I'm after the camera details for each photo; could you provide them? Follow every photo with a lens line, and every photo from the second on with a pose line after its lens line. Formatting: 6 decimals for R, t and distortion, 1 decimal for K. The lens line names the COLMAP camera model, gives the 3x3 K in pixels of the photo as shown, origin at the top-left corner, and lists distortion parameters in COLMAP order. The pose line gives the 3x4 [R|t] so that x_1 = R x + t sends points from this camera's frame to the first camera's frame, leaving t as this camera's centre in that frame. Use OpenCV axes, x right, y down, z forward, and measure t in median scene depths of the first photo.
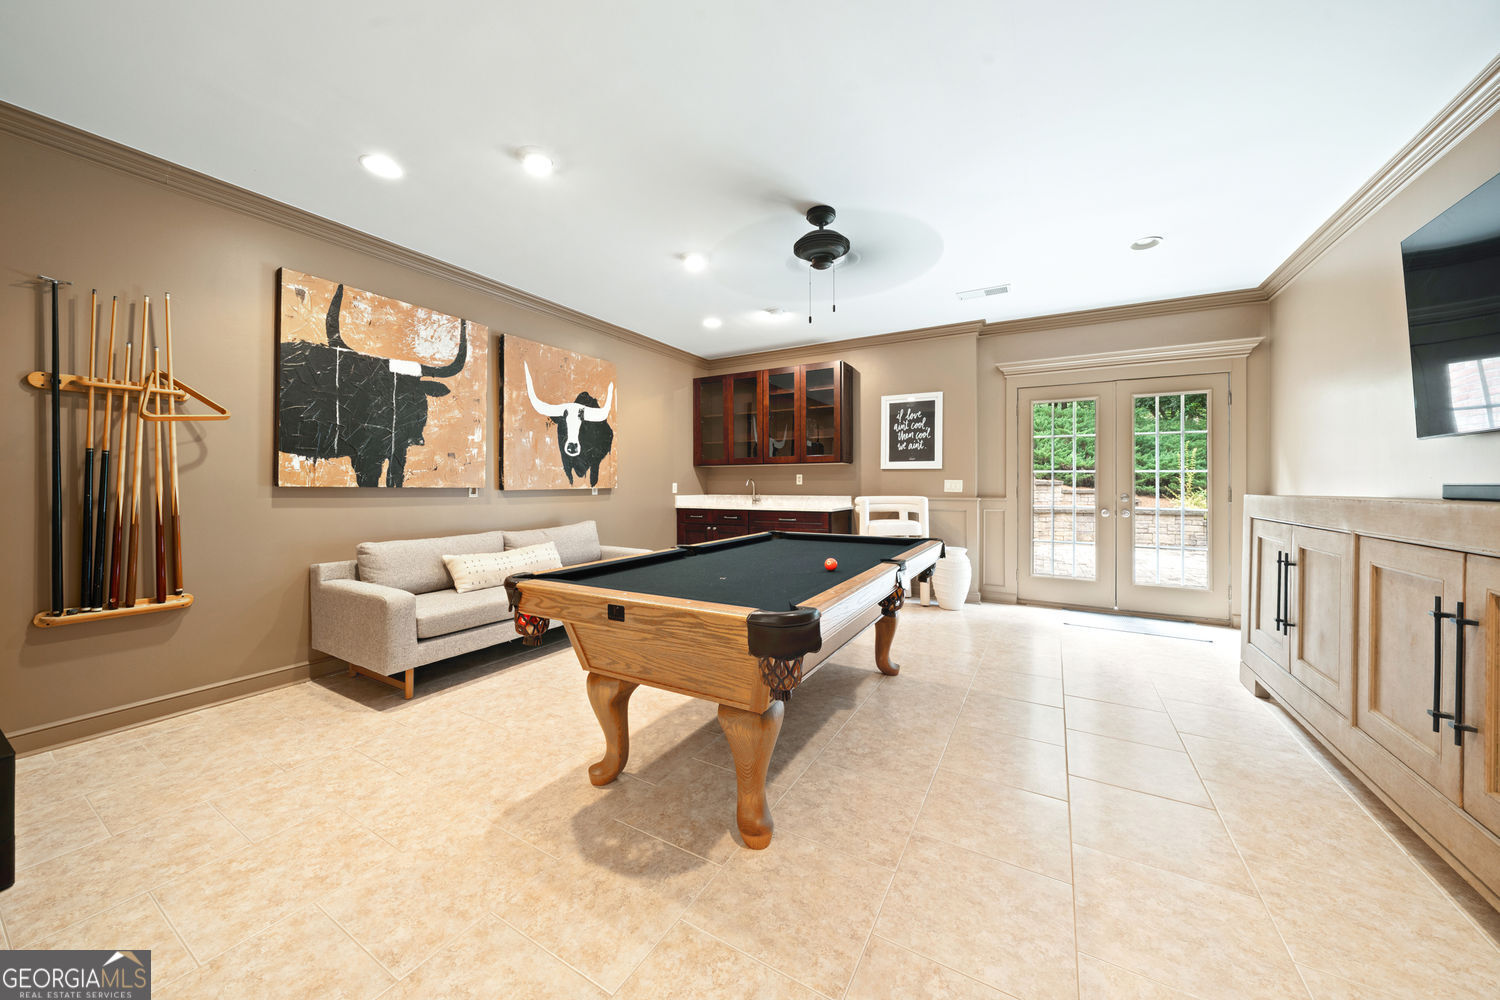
lens RADIAL K [[515.6, 0, 738.6], [0, 515.6, 478.8], [0, 0, 1]] dist [-0.000478, 0.000006]
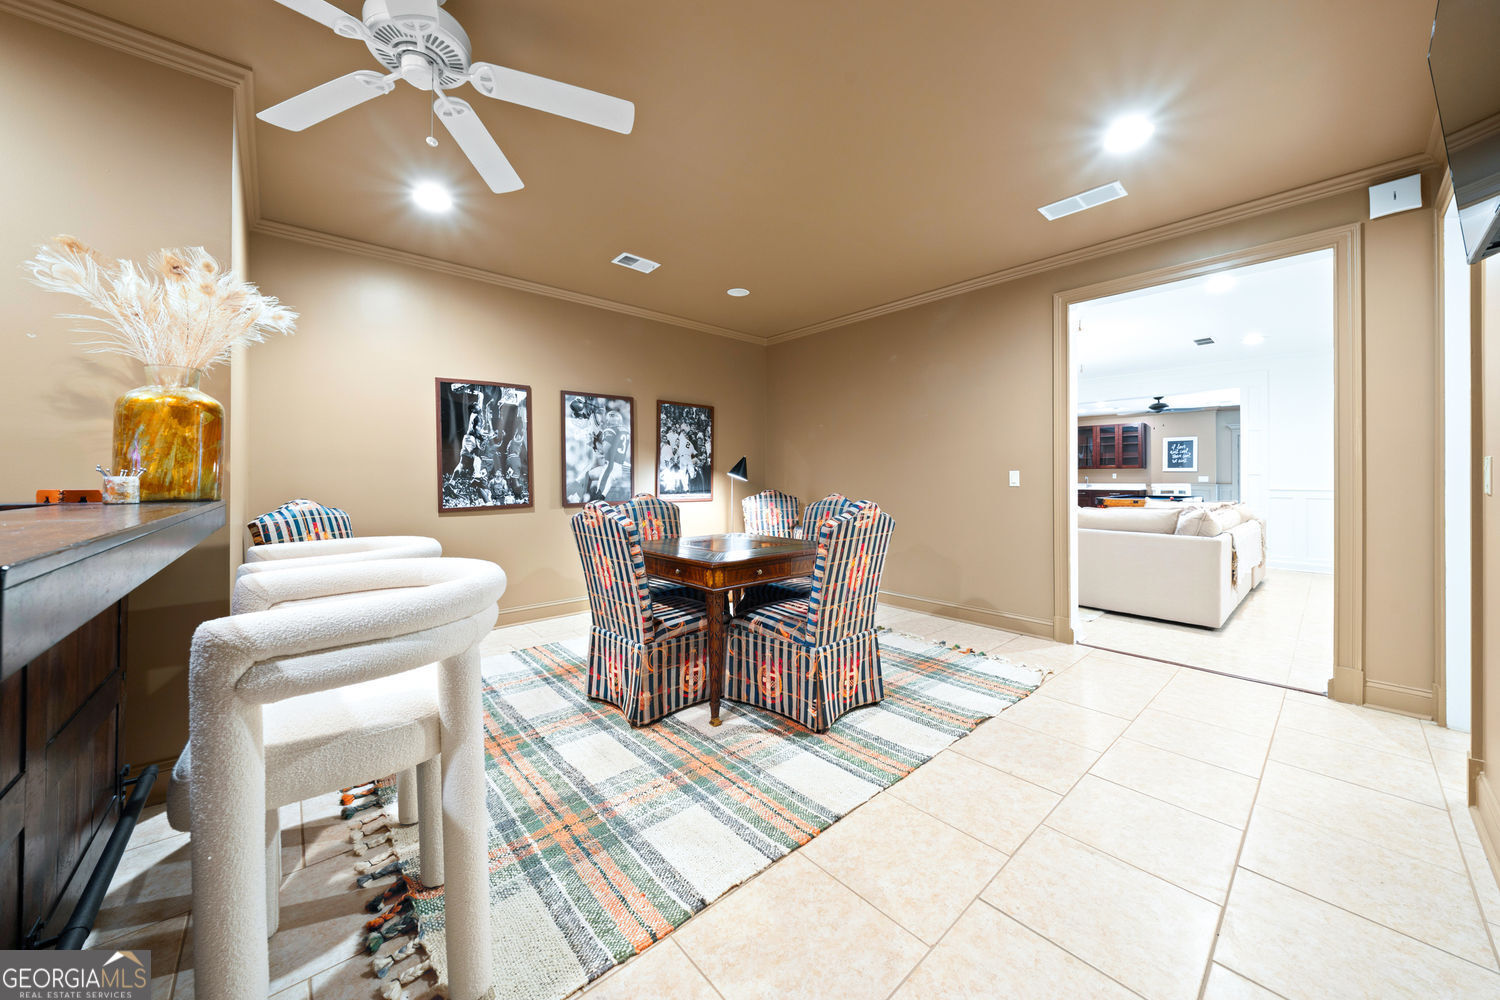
lens RADIAL K [[513.3, 0, 754.1], [0, 513.3, 474.3], [0, 0, 1]] dist [-0.003236, 0.000166]
pose [[0.952756, -0.005433, -0.303687, -1.111861], [0.004156, 0.999980, -0.004850, -0.004739], [0.303707, 0.003359, 0.952760, -2.475487]]
